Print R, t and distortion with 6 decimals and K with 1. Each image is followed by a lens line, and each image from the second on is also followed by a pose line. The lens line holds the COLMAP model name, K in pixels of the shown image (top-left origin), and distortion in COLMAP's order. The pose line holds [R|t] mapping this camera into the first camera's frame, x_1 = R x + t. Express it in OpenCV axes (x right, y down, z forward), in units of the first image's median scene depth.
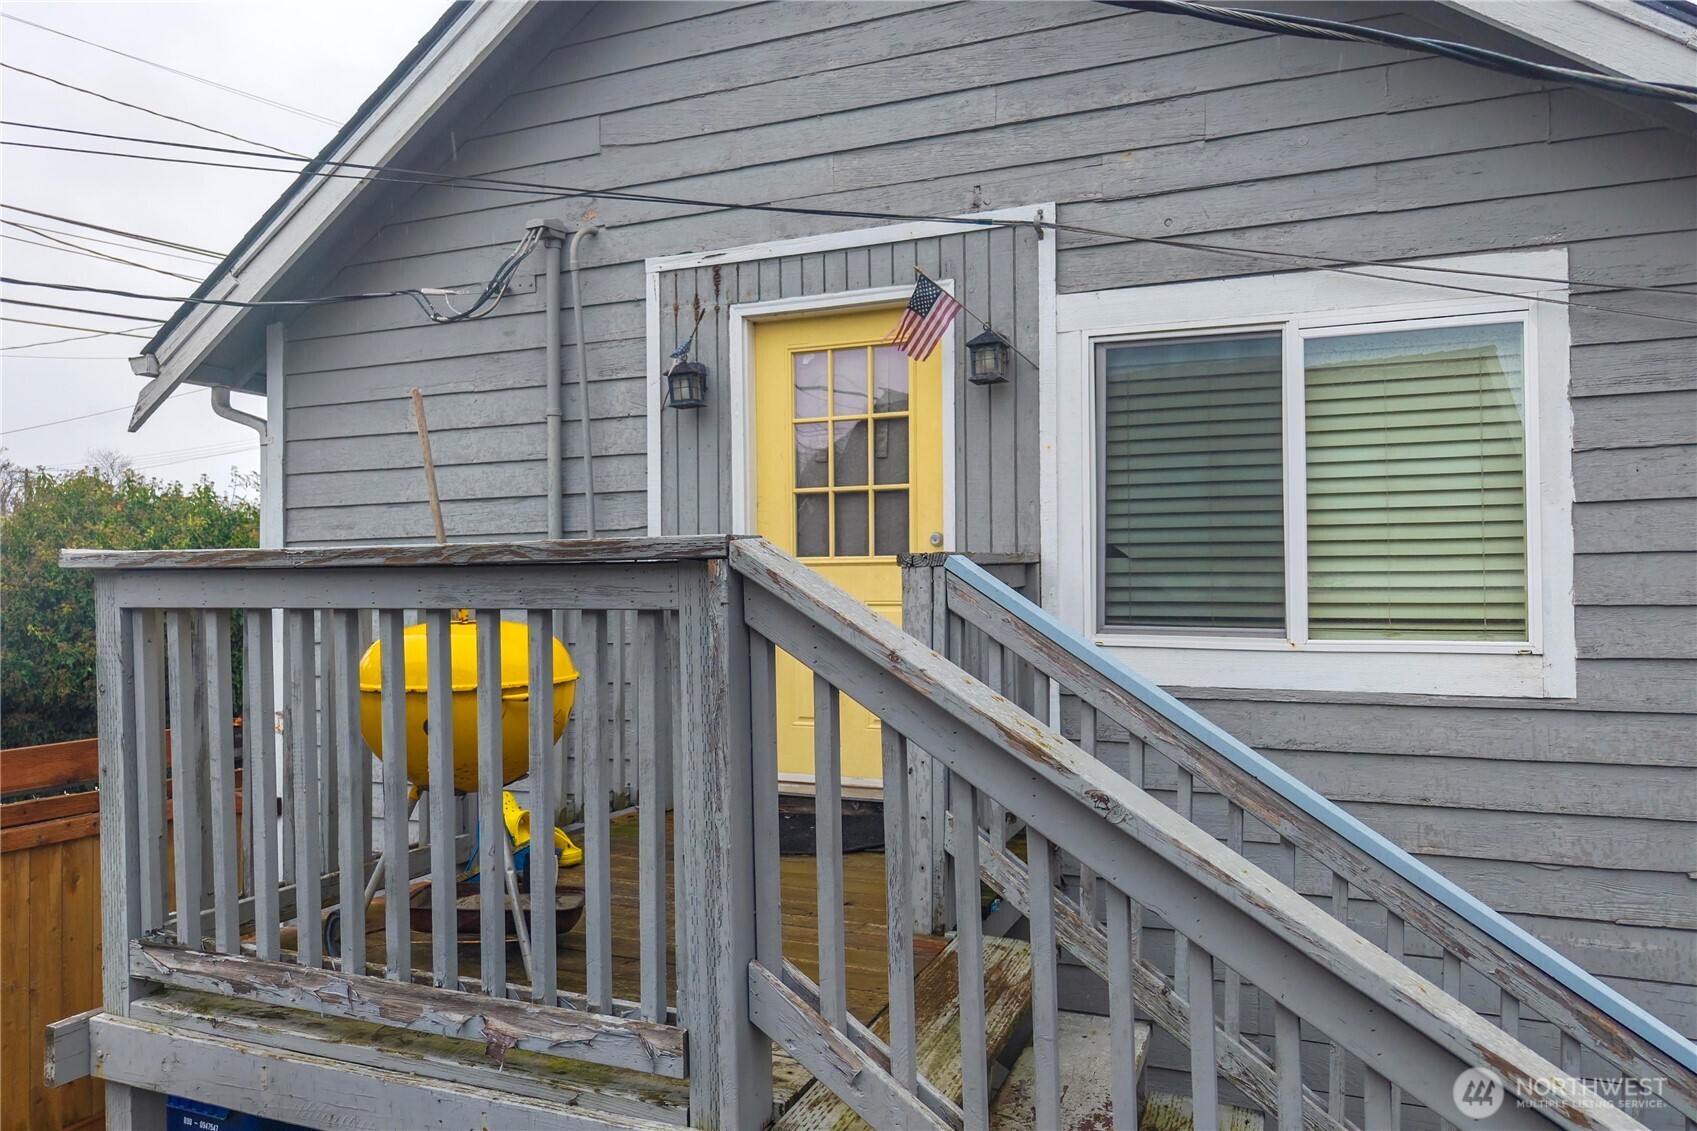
lens RADIAL K [[1152.7, 0, 851.6], [0, 1152.7, 587.1], [0, 0, 1]] dist [0.015503, -0.000420]
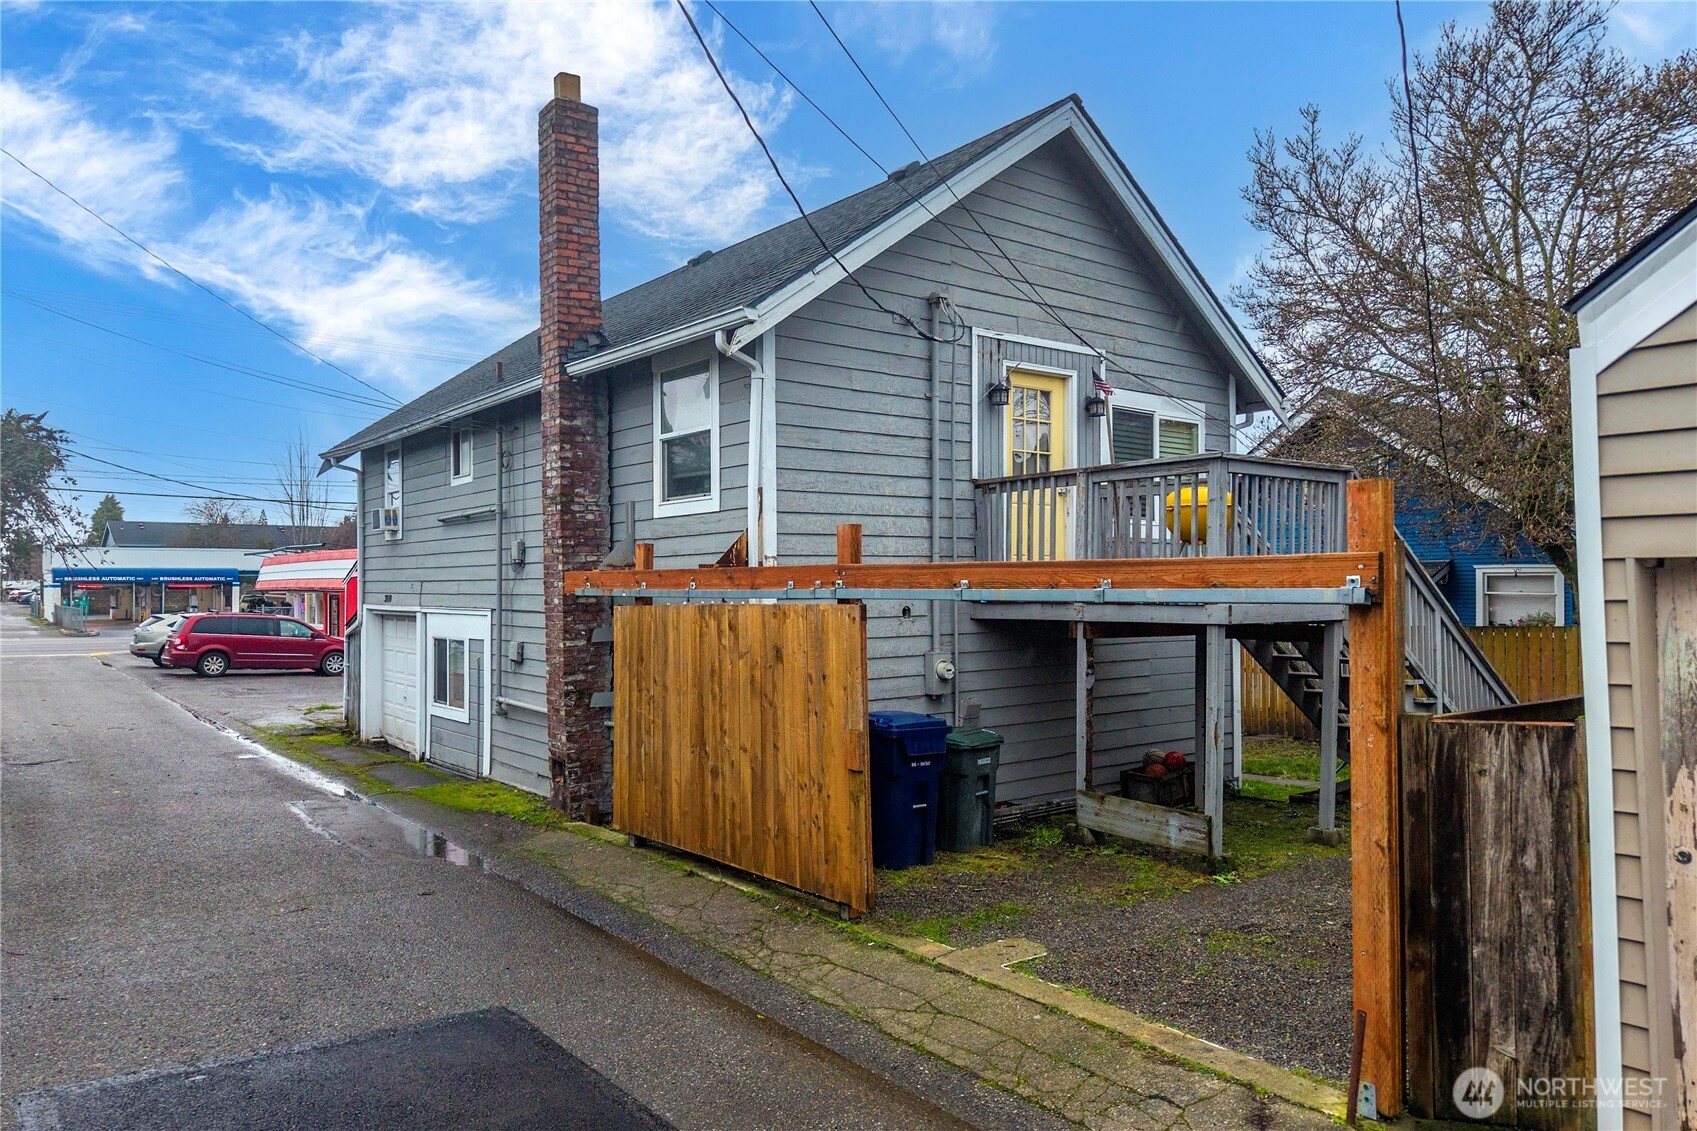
lens RADIAL K [[1152.7, 0, 851.6], [0, 1152.7, 587.1], [0, 0, 1]] dist [0.015503, -0.000420]
pose [[0.502421, 0.011967, 0.864540, -2.237986], [0.019950, 0.999478, -0.025429, 0.241365], [-0.864393, 0.030023, 0.501920, 0.198756]]
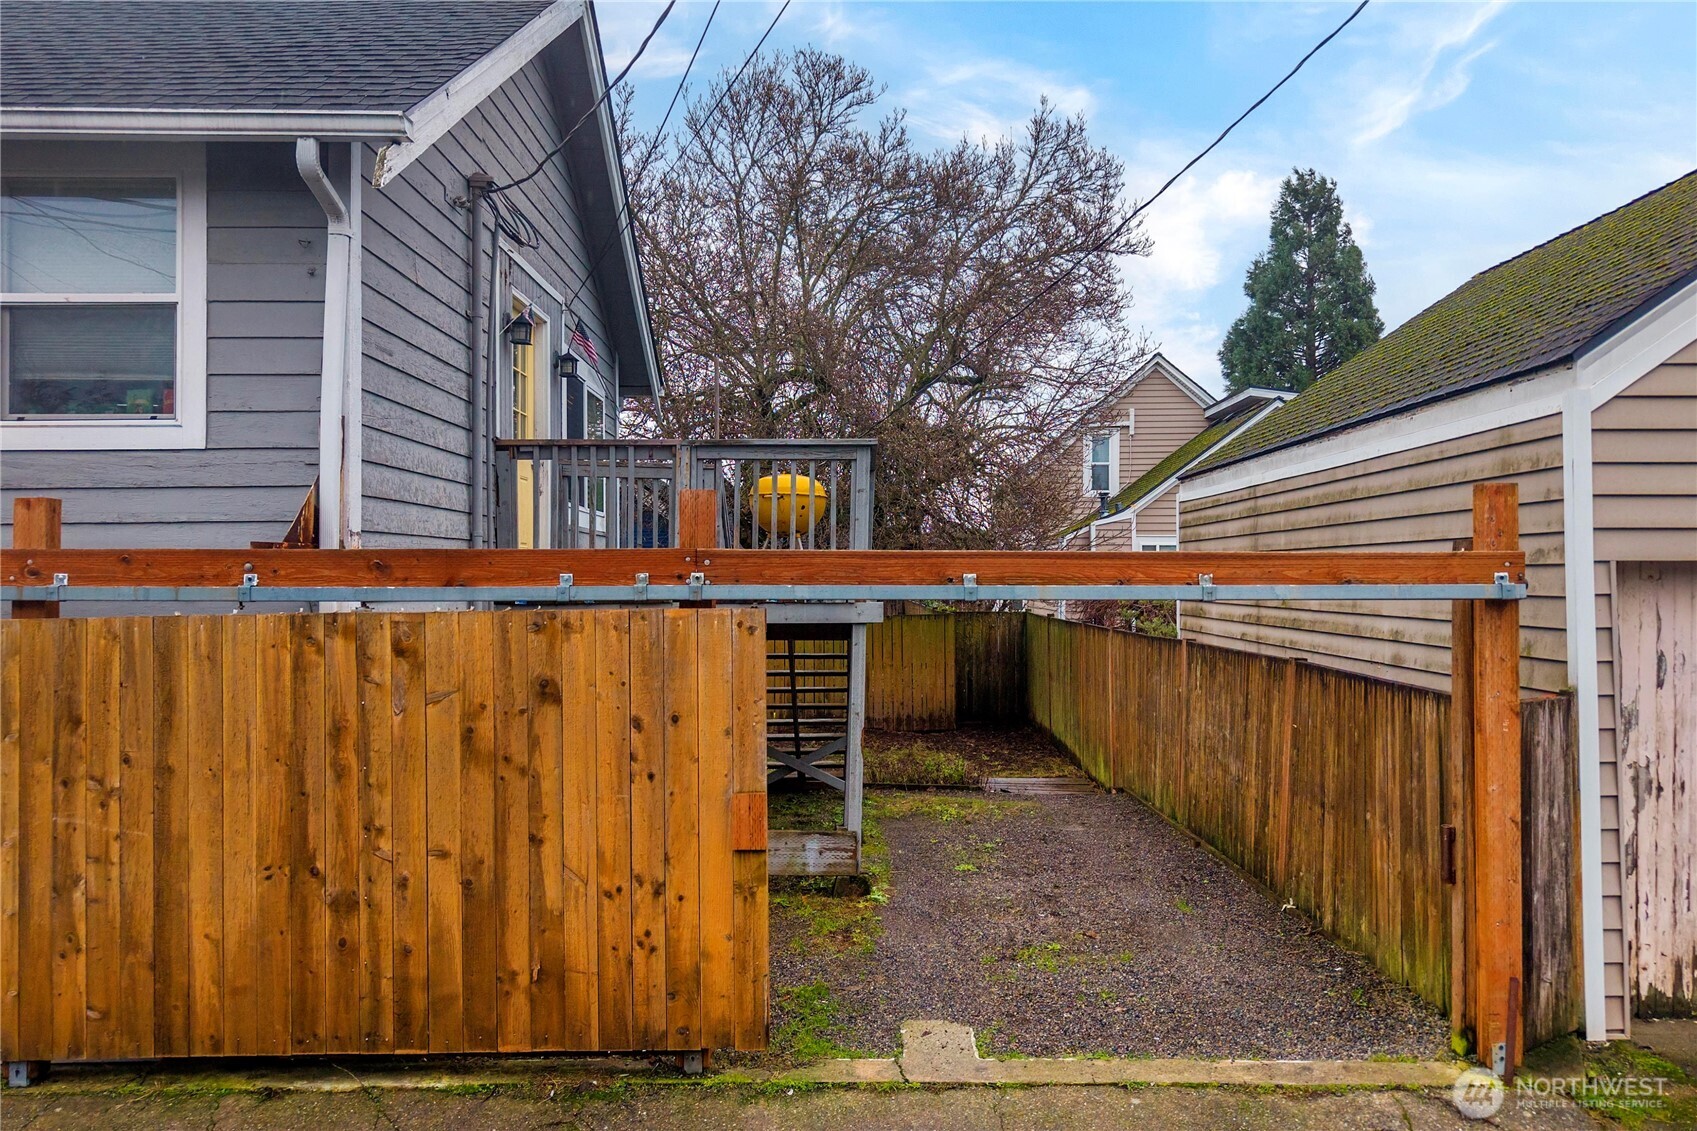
lens RADIAL K [[1142.0, 0, 849.4], [0, 1142.0, 597.0], [0, 0, 1]] dist [0.014120, 0.000911]
pose [[-0.376552, 0.001820, 0.926394, -1.905536], [0.031712, 0.999437, 0.010927, 0.206498], [-0.925853, 0.033492, -0.376398, 1.283391]]
